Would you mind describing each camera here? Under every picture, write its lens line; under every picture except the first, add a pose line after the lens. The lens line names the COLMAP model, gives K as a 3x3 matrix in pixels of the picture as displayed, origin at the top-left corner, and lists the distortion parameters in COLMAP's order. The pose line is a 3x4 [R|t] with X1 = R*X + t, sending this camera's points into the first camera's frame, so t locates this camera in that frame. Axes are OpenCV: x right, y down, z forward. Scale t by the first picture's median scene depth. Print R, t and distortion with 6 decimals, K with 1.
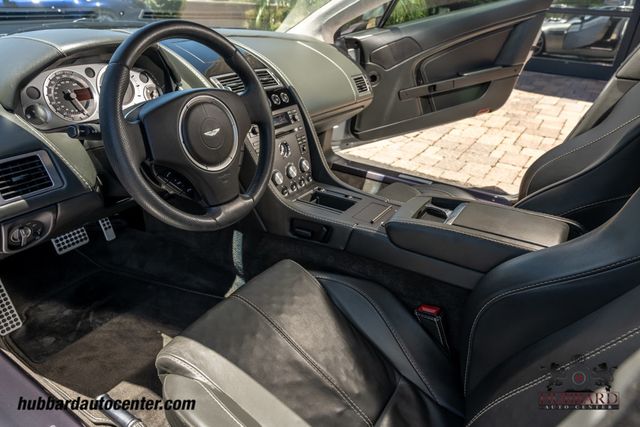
lens RADIAL K [[430.2, 0, 320.0], [0, 430.2, 213.5], [0, 0, 1]] dist [-0.006106, 0.003535]
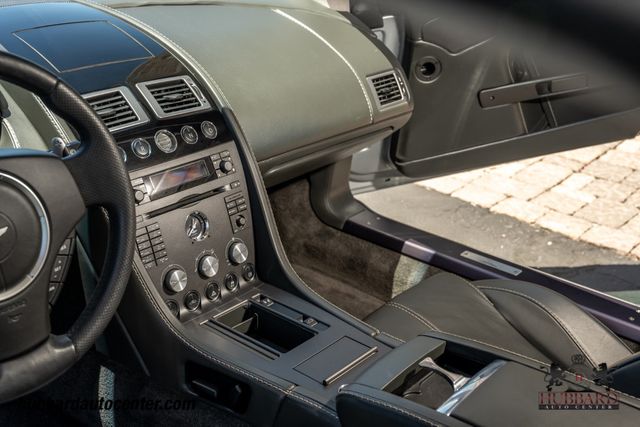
lens RADIAL K [[778.4, 0, 320.0], [0, 778.4, 213.5], [0, 0, 1]] dist [-0.005510, -0.024034]
pose [[0.990638, 0.051472, -0.126441, 0.186880], [-0.057753, 0.997246, -0.046521, -0.119544], [0.123698, 0.053388, 0.990883, 0.025504]]
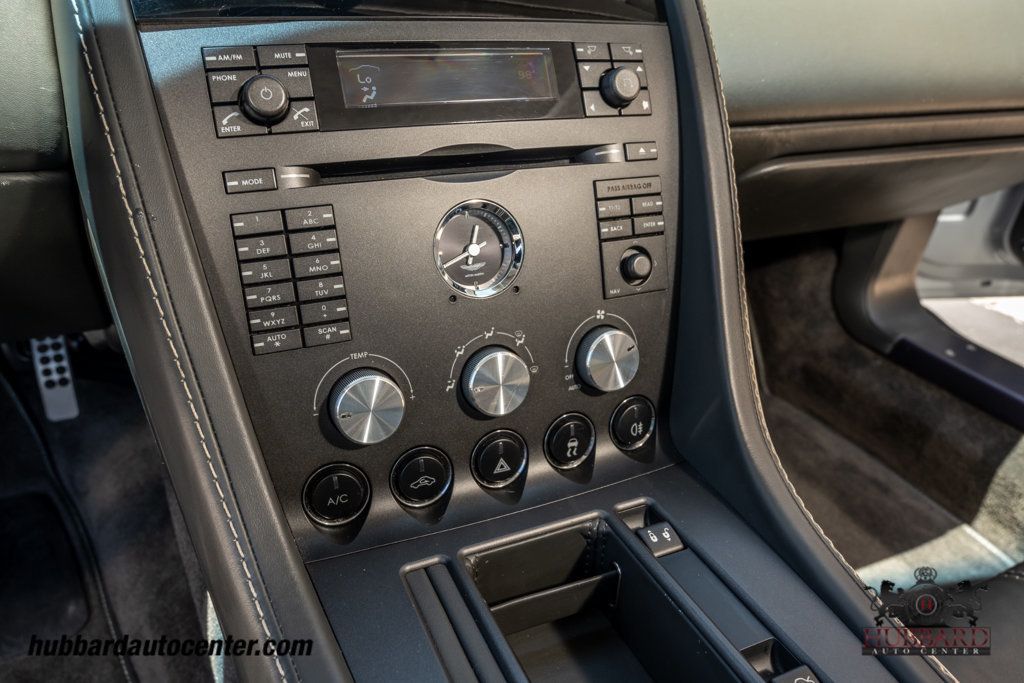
lens RADIAL K [[737.2, 0, 512.0], [0, 737.2, 341.5], [0, 0, 1]] dist [0.002902, 0.001860]
pose [[0.842242, 0.244666, -0.480383, 0.074072], [-0.246863, 0.967204, 0.059793, -0.125111], [0.479258, 0.068228, 0.875018, 0.701401]]
